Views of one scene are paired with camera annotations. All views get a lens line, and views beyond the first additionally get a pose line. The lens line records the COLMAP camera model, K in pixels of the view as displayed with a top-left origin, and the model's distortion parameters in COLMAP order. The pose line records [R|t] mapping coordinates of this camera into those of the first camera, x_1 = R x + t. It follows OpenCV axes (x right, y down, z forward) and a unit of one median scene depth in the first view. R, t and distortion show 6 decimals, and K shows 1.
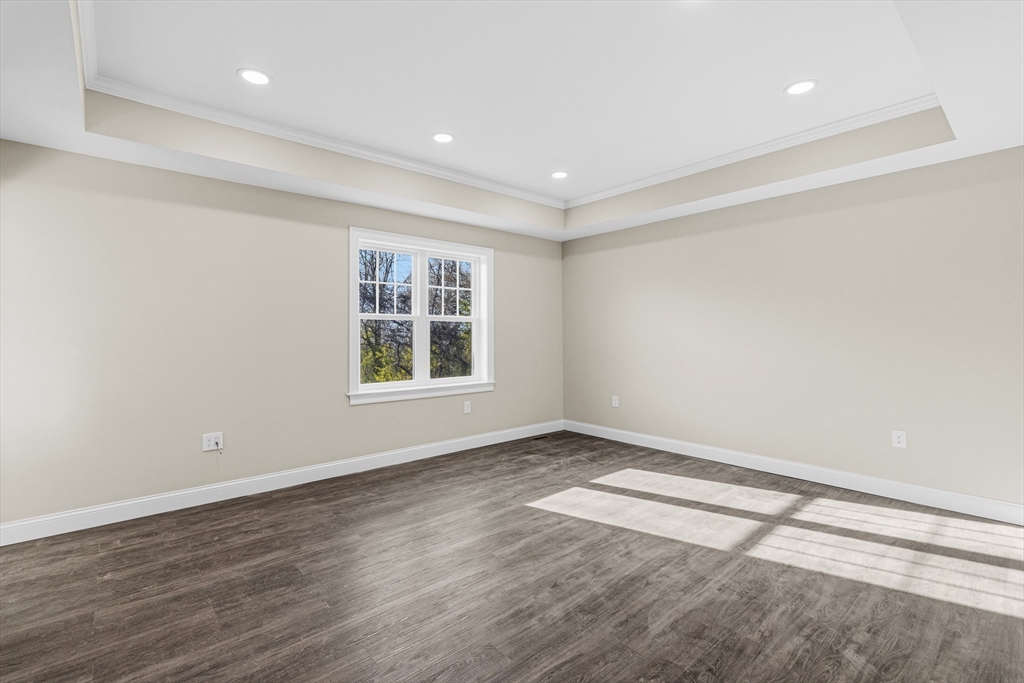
lens RADIAL K [[460.0, 0, 512.9], [0, 460.0, 337.1], [0, 0, 1]] dist [0.002865, 0.001031]
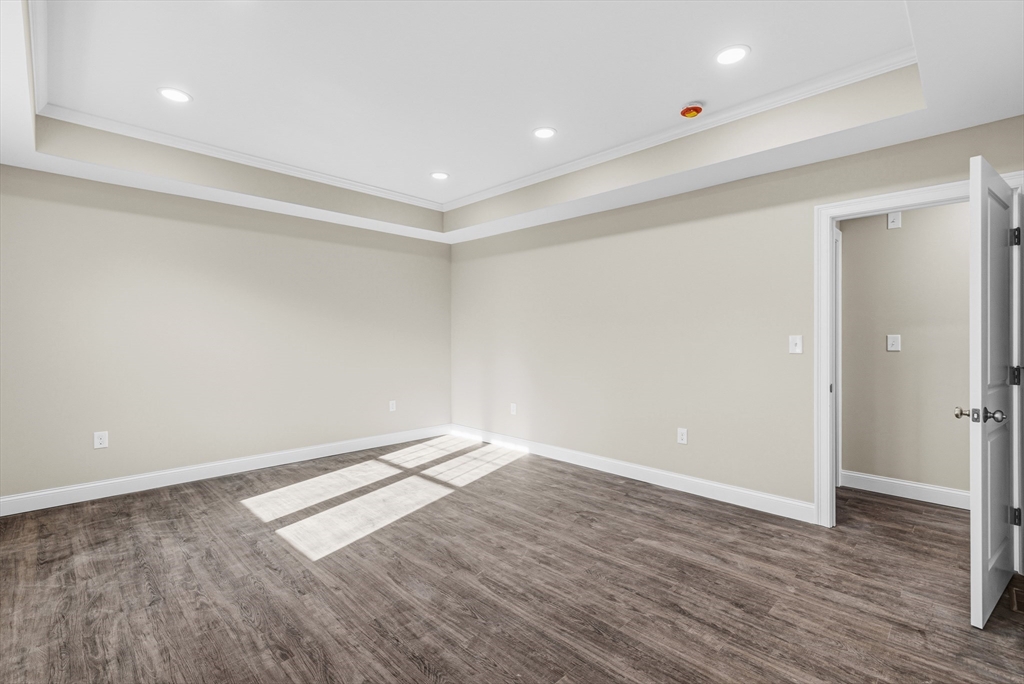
lens RADIAL K [[460.0, 0, 510.5], [0, 460.0, 340.3], [0, 0, 1]] dist [0.002865, 0.001031]
pose [[-0.067688, 0.001577, 0.997705, -0.934404], [0.012150, 0.999926, -0.000756, 0.008997], [-0.997633, 0.012071, -0.067702, 0.905096]]
